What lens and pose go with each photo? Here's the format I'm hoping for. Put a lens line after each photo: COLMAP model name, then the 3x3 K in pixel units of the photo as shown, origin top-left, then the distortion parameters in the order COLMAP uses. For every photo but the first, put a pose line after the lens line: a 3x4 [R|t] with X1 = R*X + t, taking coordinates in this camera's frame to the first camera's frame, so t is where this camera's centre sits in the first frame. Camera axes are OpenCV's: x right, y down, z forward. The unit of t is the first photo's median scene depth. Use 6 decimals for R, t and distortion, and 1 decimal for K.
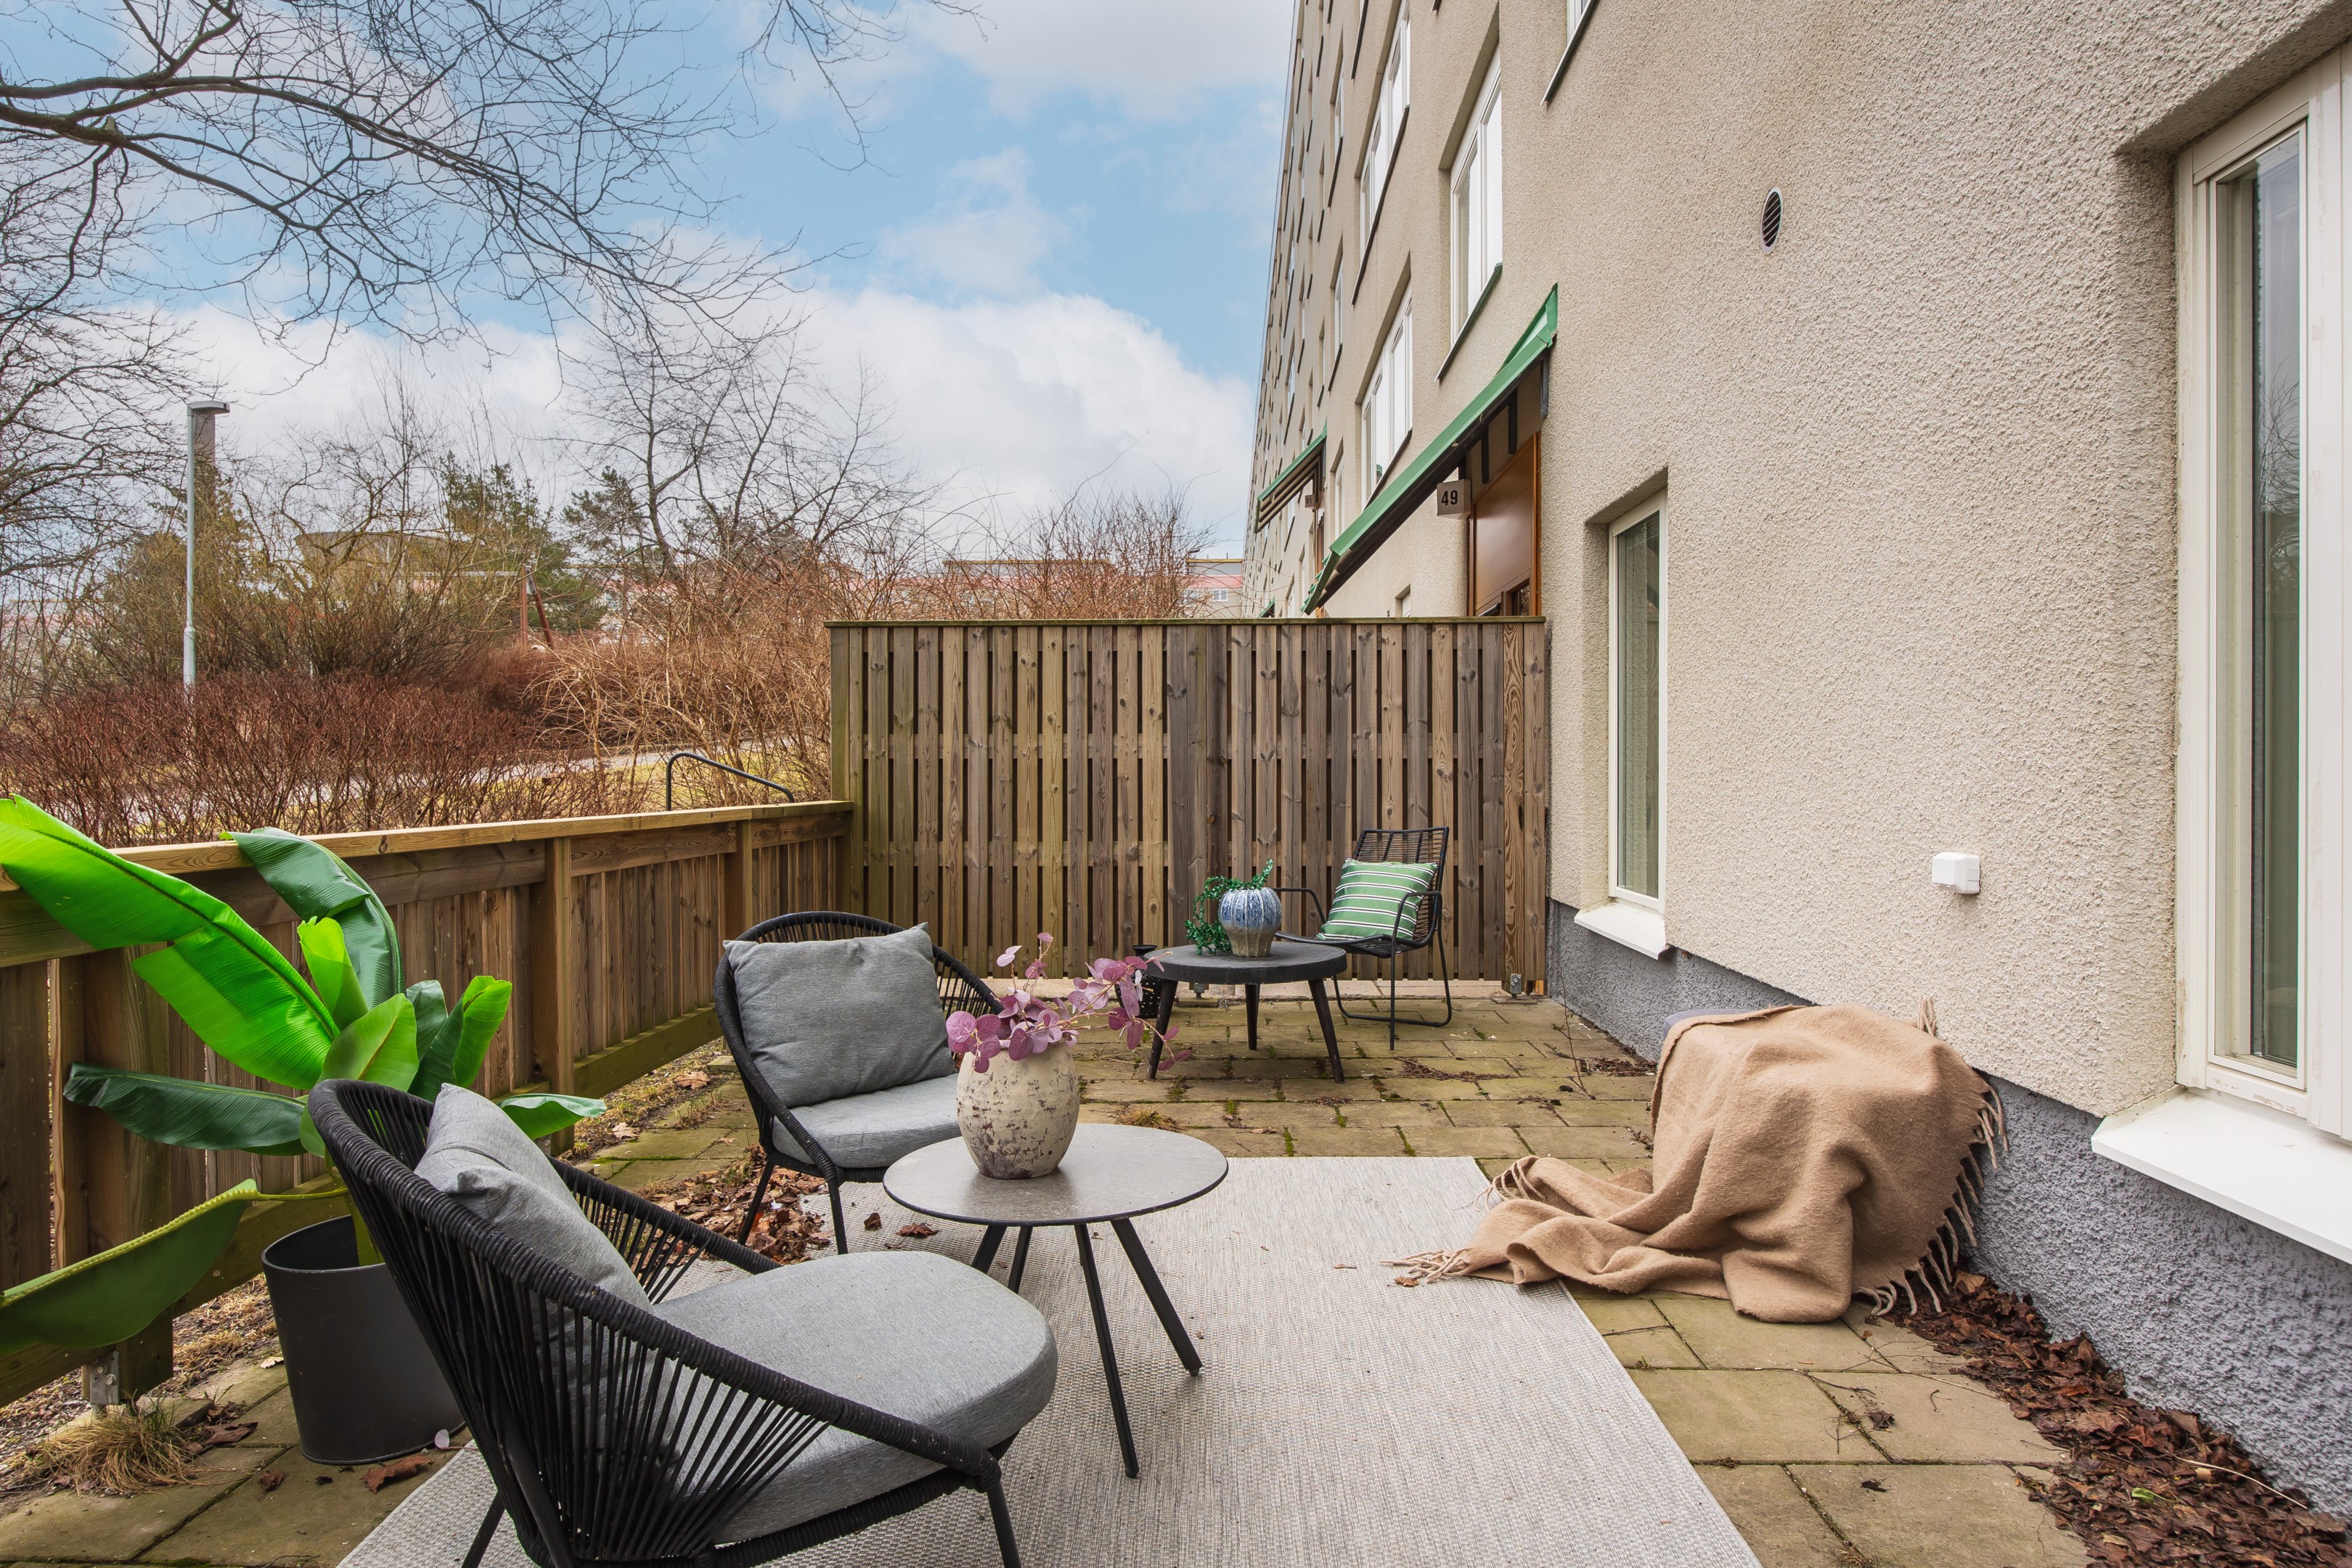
lens RADIAL K [[1382.9, 0, 1168.1], [0, 1382.9, 777.5], [0, 0, 1]] dist [-0.005375, -0.001243]
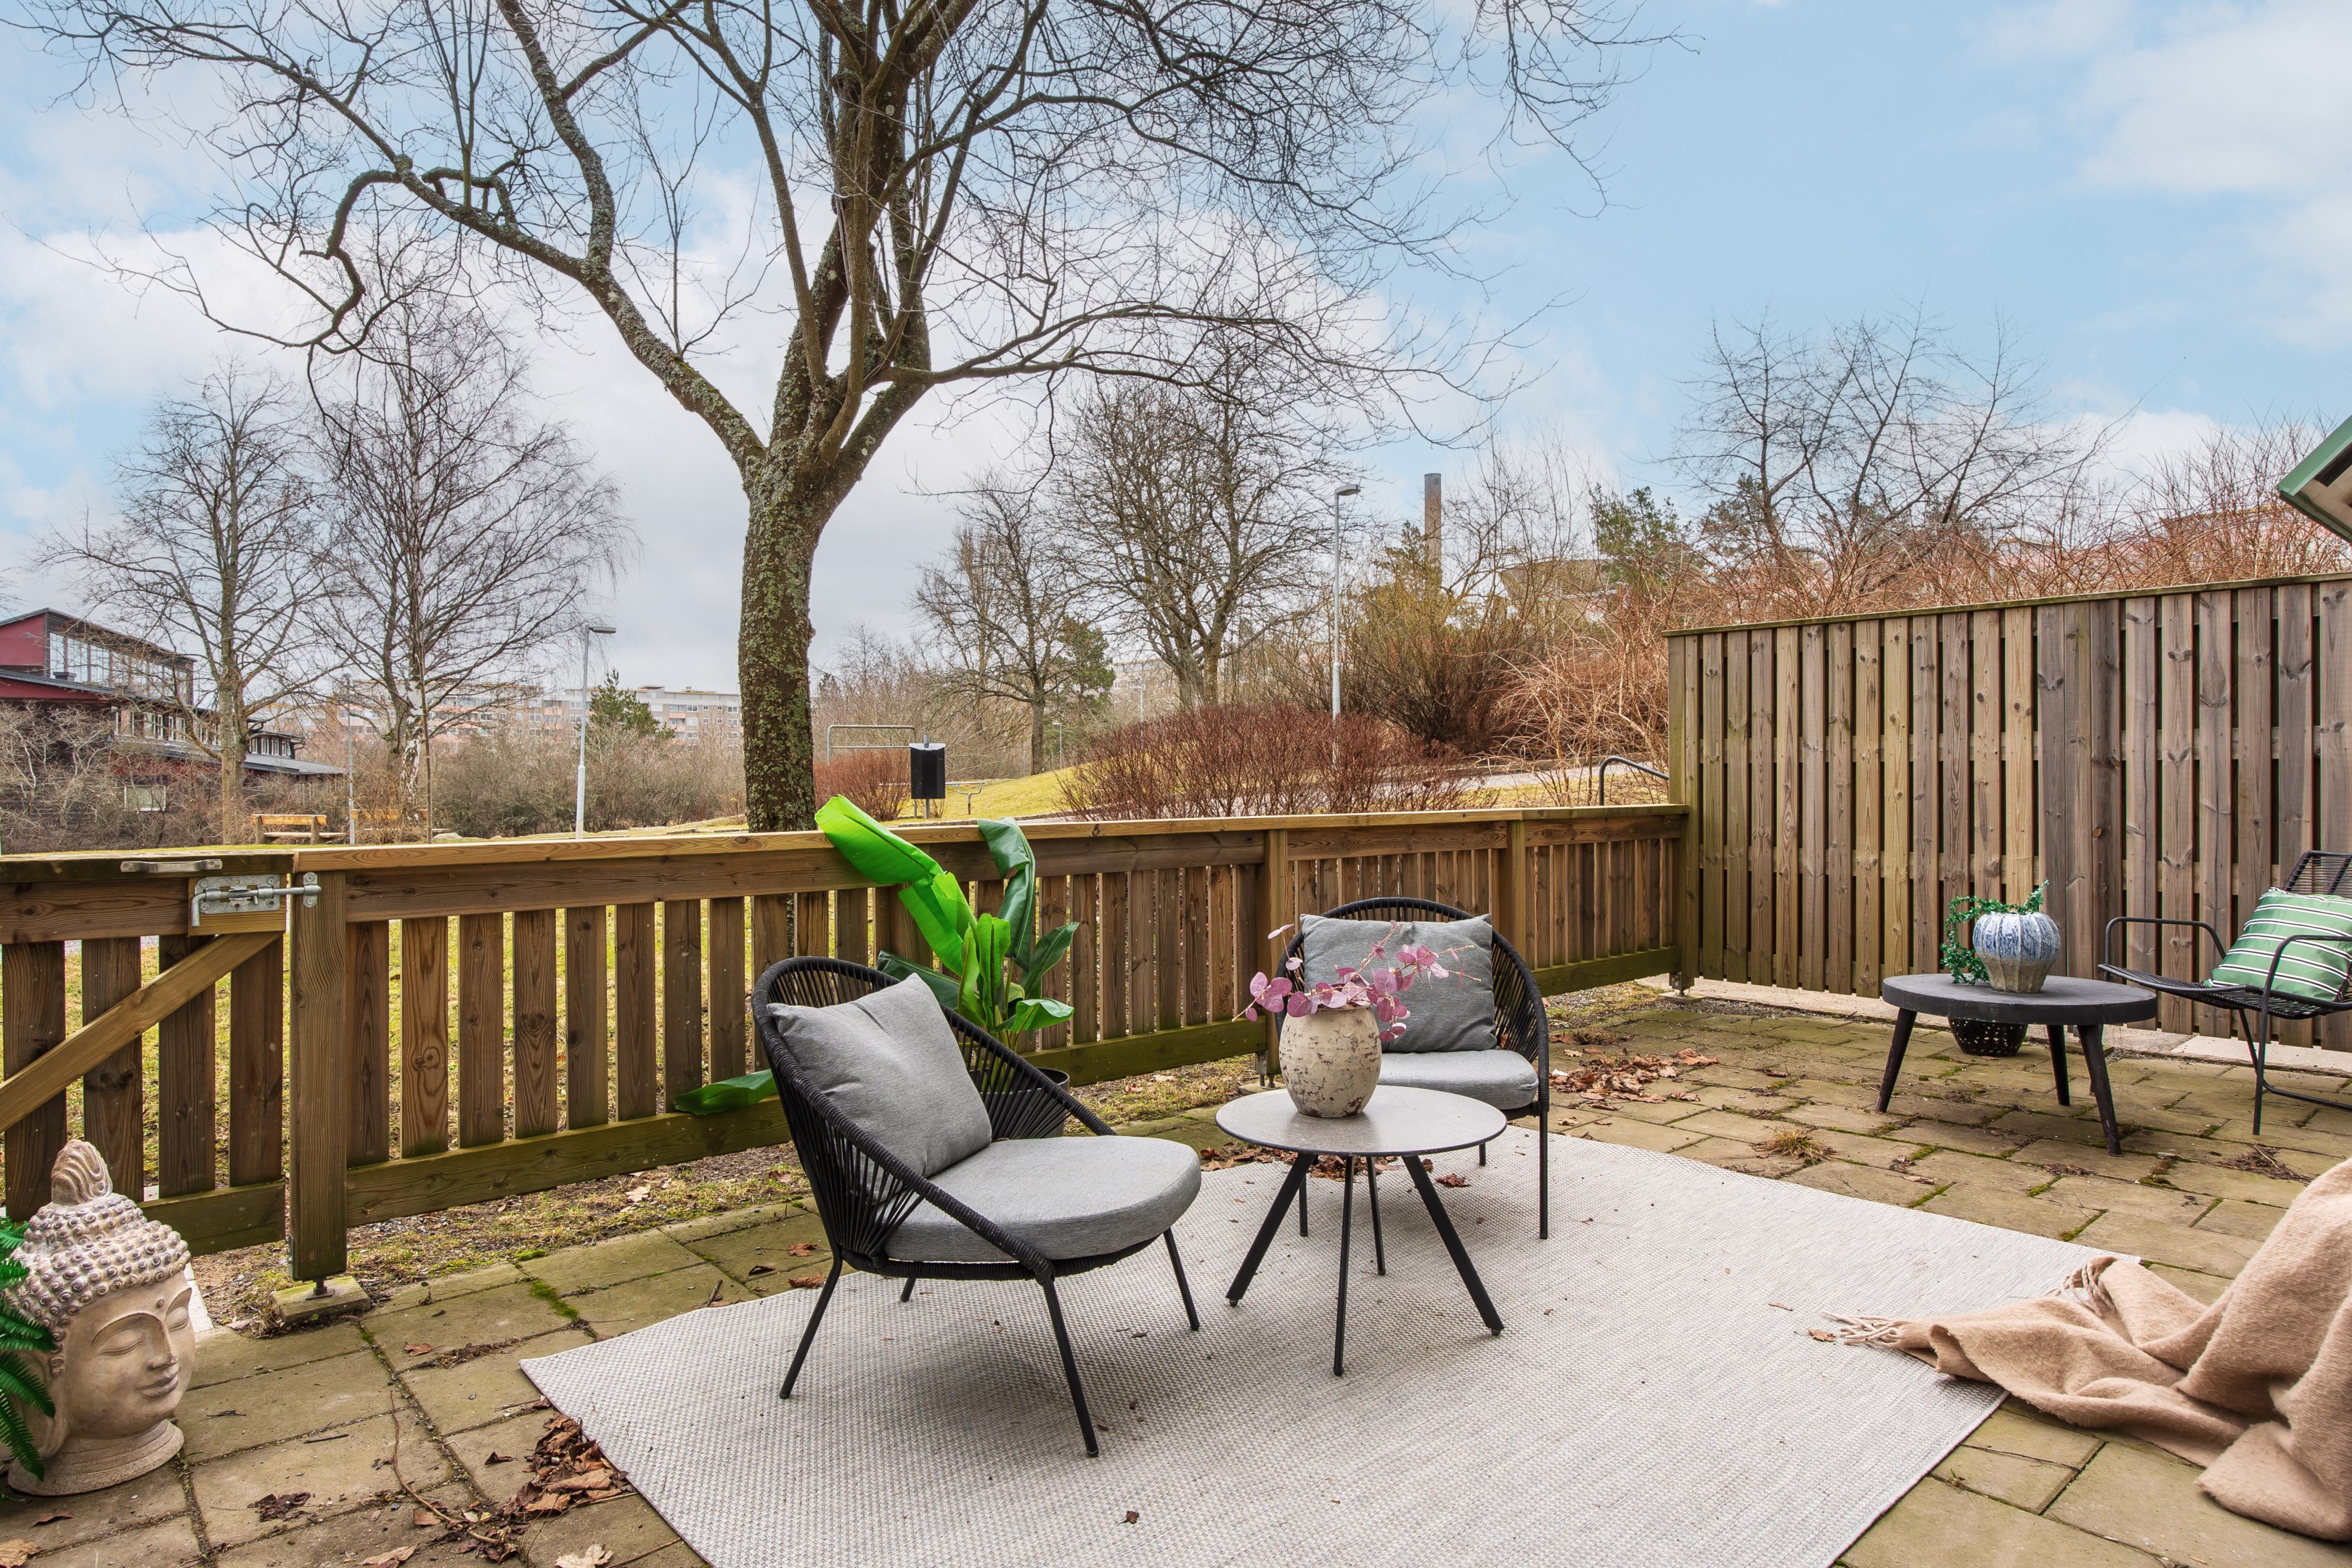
lens RADIAL K [[1330.4, 0, 1143.5], [0, 1330.4, 776.6], [0, 0, 1]] dist [-0.006415, -0.000918]
pose [[0.690983, -0.000553, -0.722871, 0.210334], [-0.000118, 1.000000, -0.000878, -0.002855], [0.722871, 0.000692, 0.690982, 0.026116]]
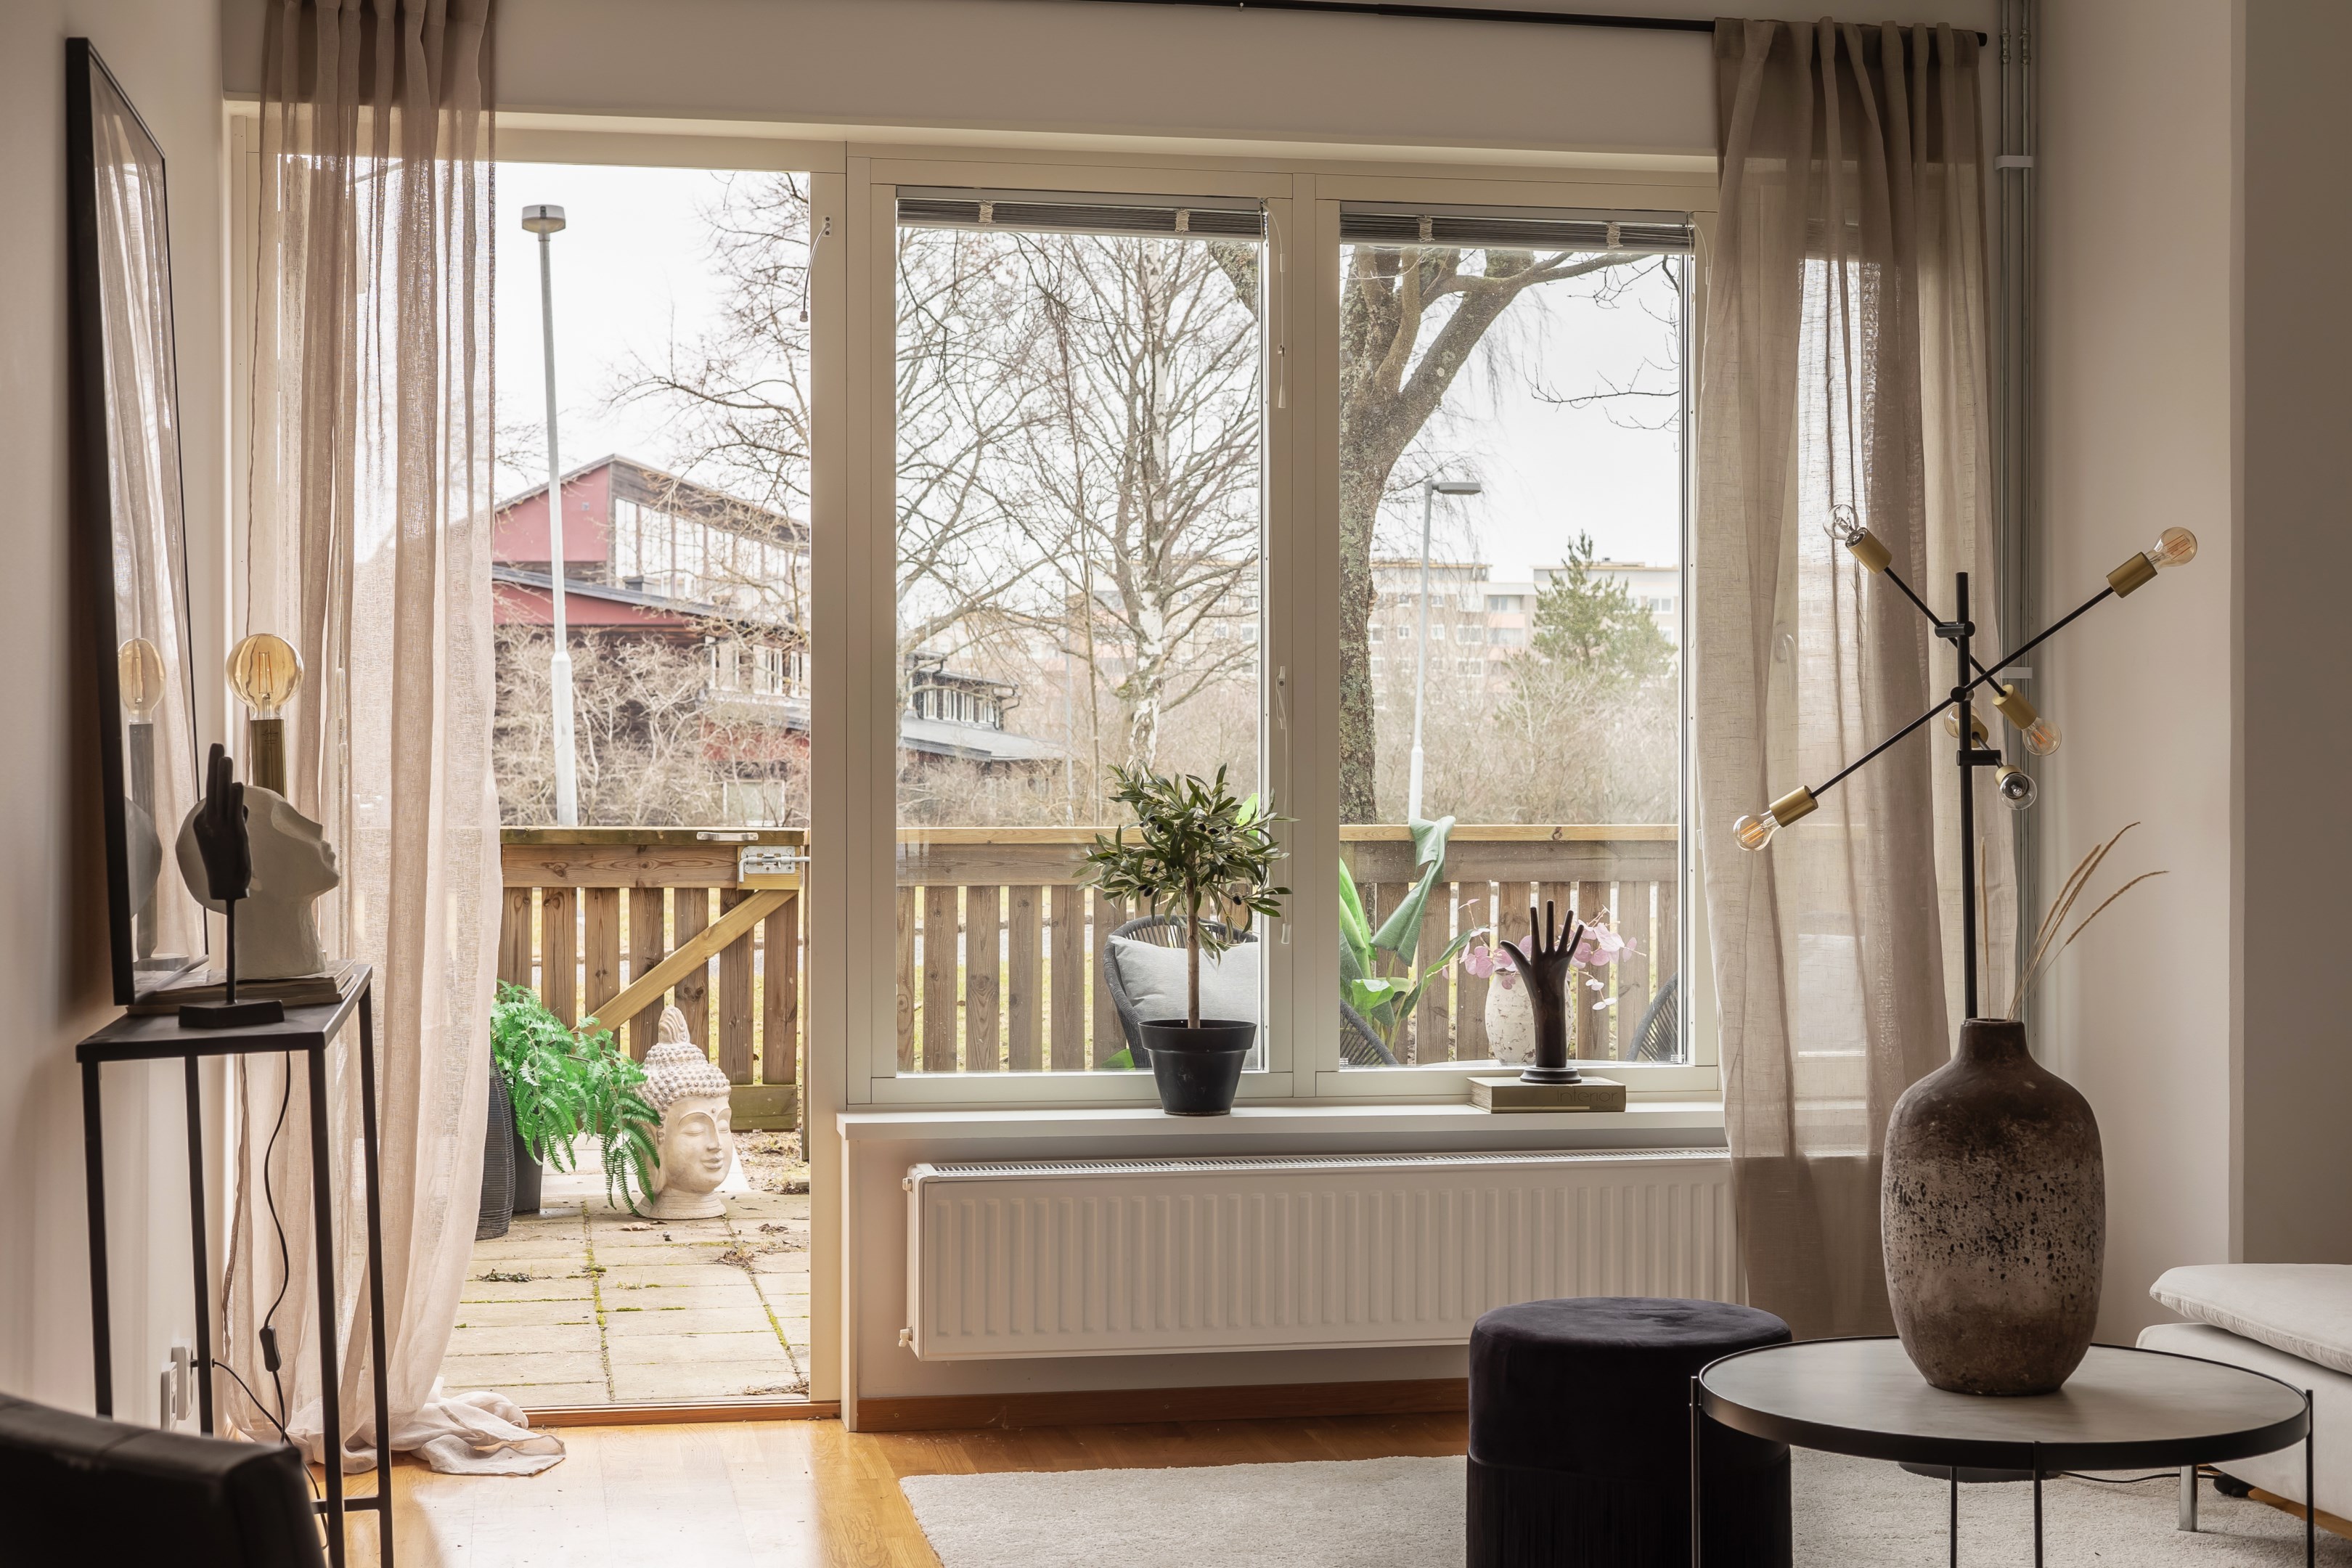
lens RADIAL K [[3464.3, 0, 1176.0], [0, 3464.3, 784.0], [0, 0, 1]] dist [0.035678, -0.004518]
pose [[0.232987, 0.006294, -0.972460, 1.101711], [-0.006169, 0.999968, 0.004995, -0.005864], [0.972460, 0.004836, 0.233018, -0.057917]]
